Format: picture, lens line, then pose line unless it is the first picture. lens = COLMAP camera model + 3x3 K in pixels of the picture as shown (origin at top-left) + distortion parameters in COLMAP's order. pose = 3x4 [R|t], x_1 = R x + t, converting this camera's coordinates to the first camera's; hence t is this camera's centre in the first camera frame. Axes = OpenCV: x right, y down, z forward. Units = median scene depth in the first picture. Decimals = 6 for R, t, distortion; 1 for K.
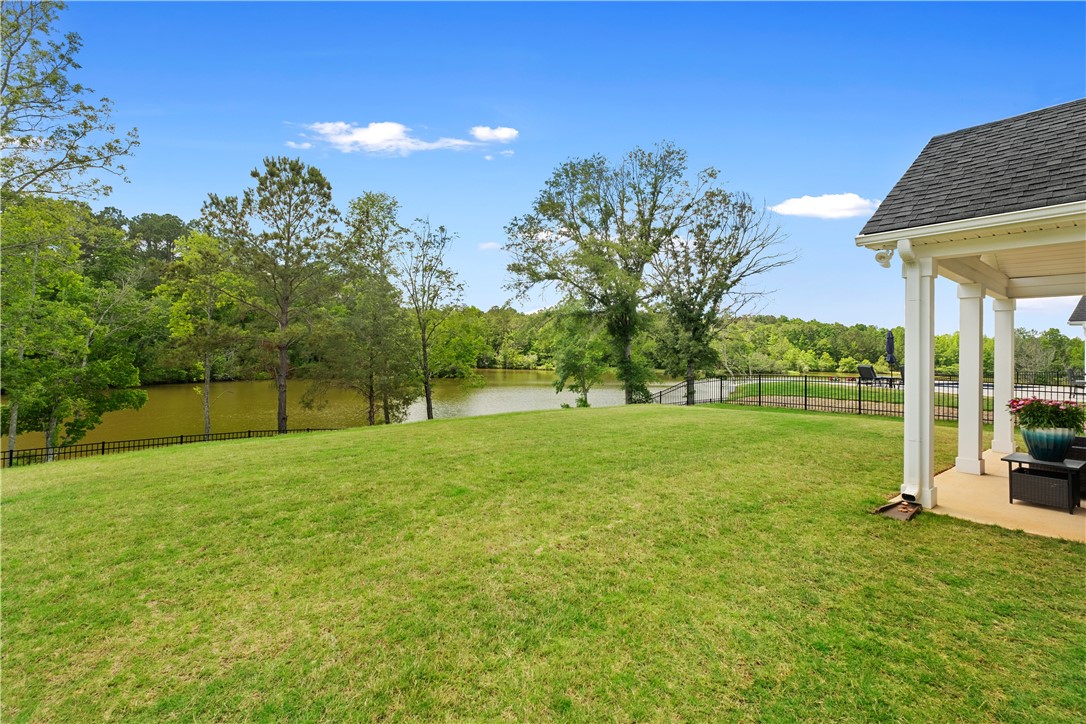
lens RADIAL K [[479.2, 0, 542.9], [0, 479.2, 357.0], [0, 0, 1]] dist [-0.001363, 0.000106]
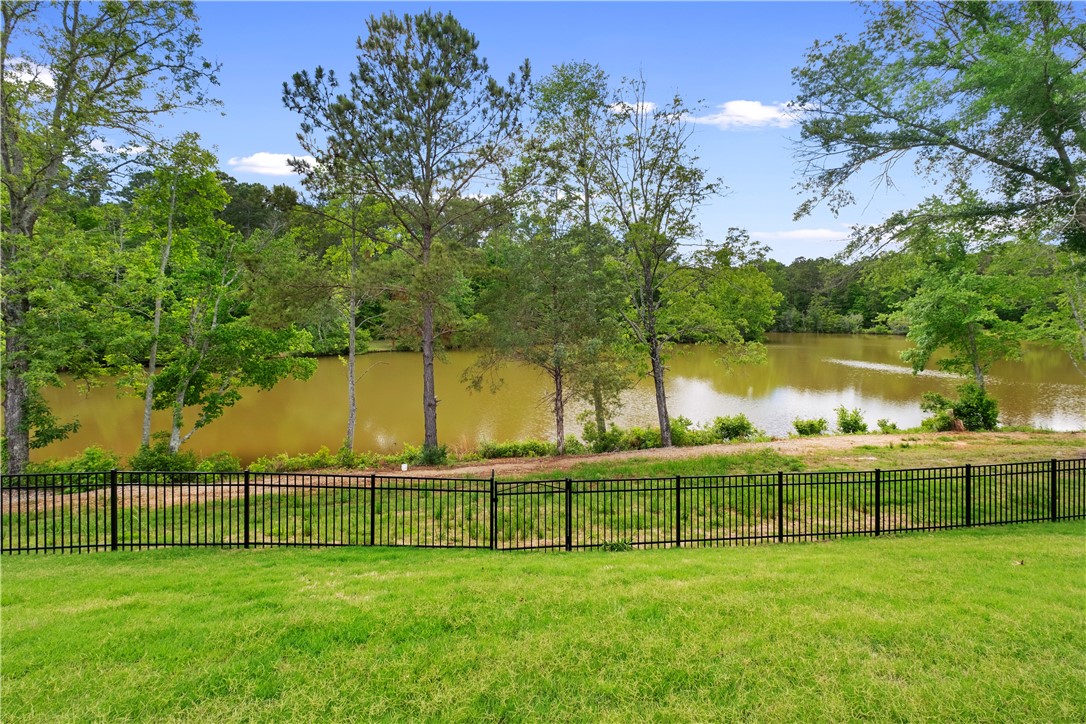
lens RADIAL K [[479.2, 0, 547.8], [0, 479.2, 317.3], [0, 0, 1]] dist [-0.001363, 0.000106]
pose [[0.829992, -0.023006, -0.557300, -0.016648], [0.017769, 0.999732, -0.014806, 0.012915], [0.557492, 0.002386, 0.830179, 0.394527]]
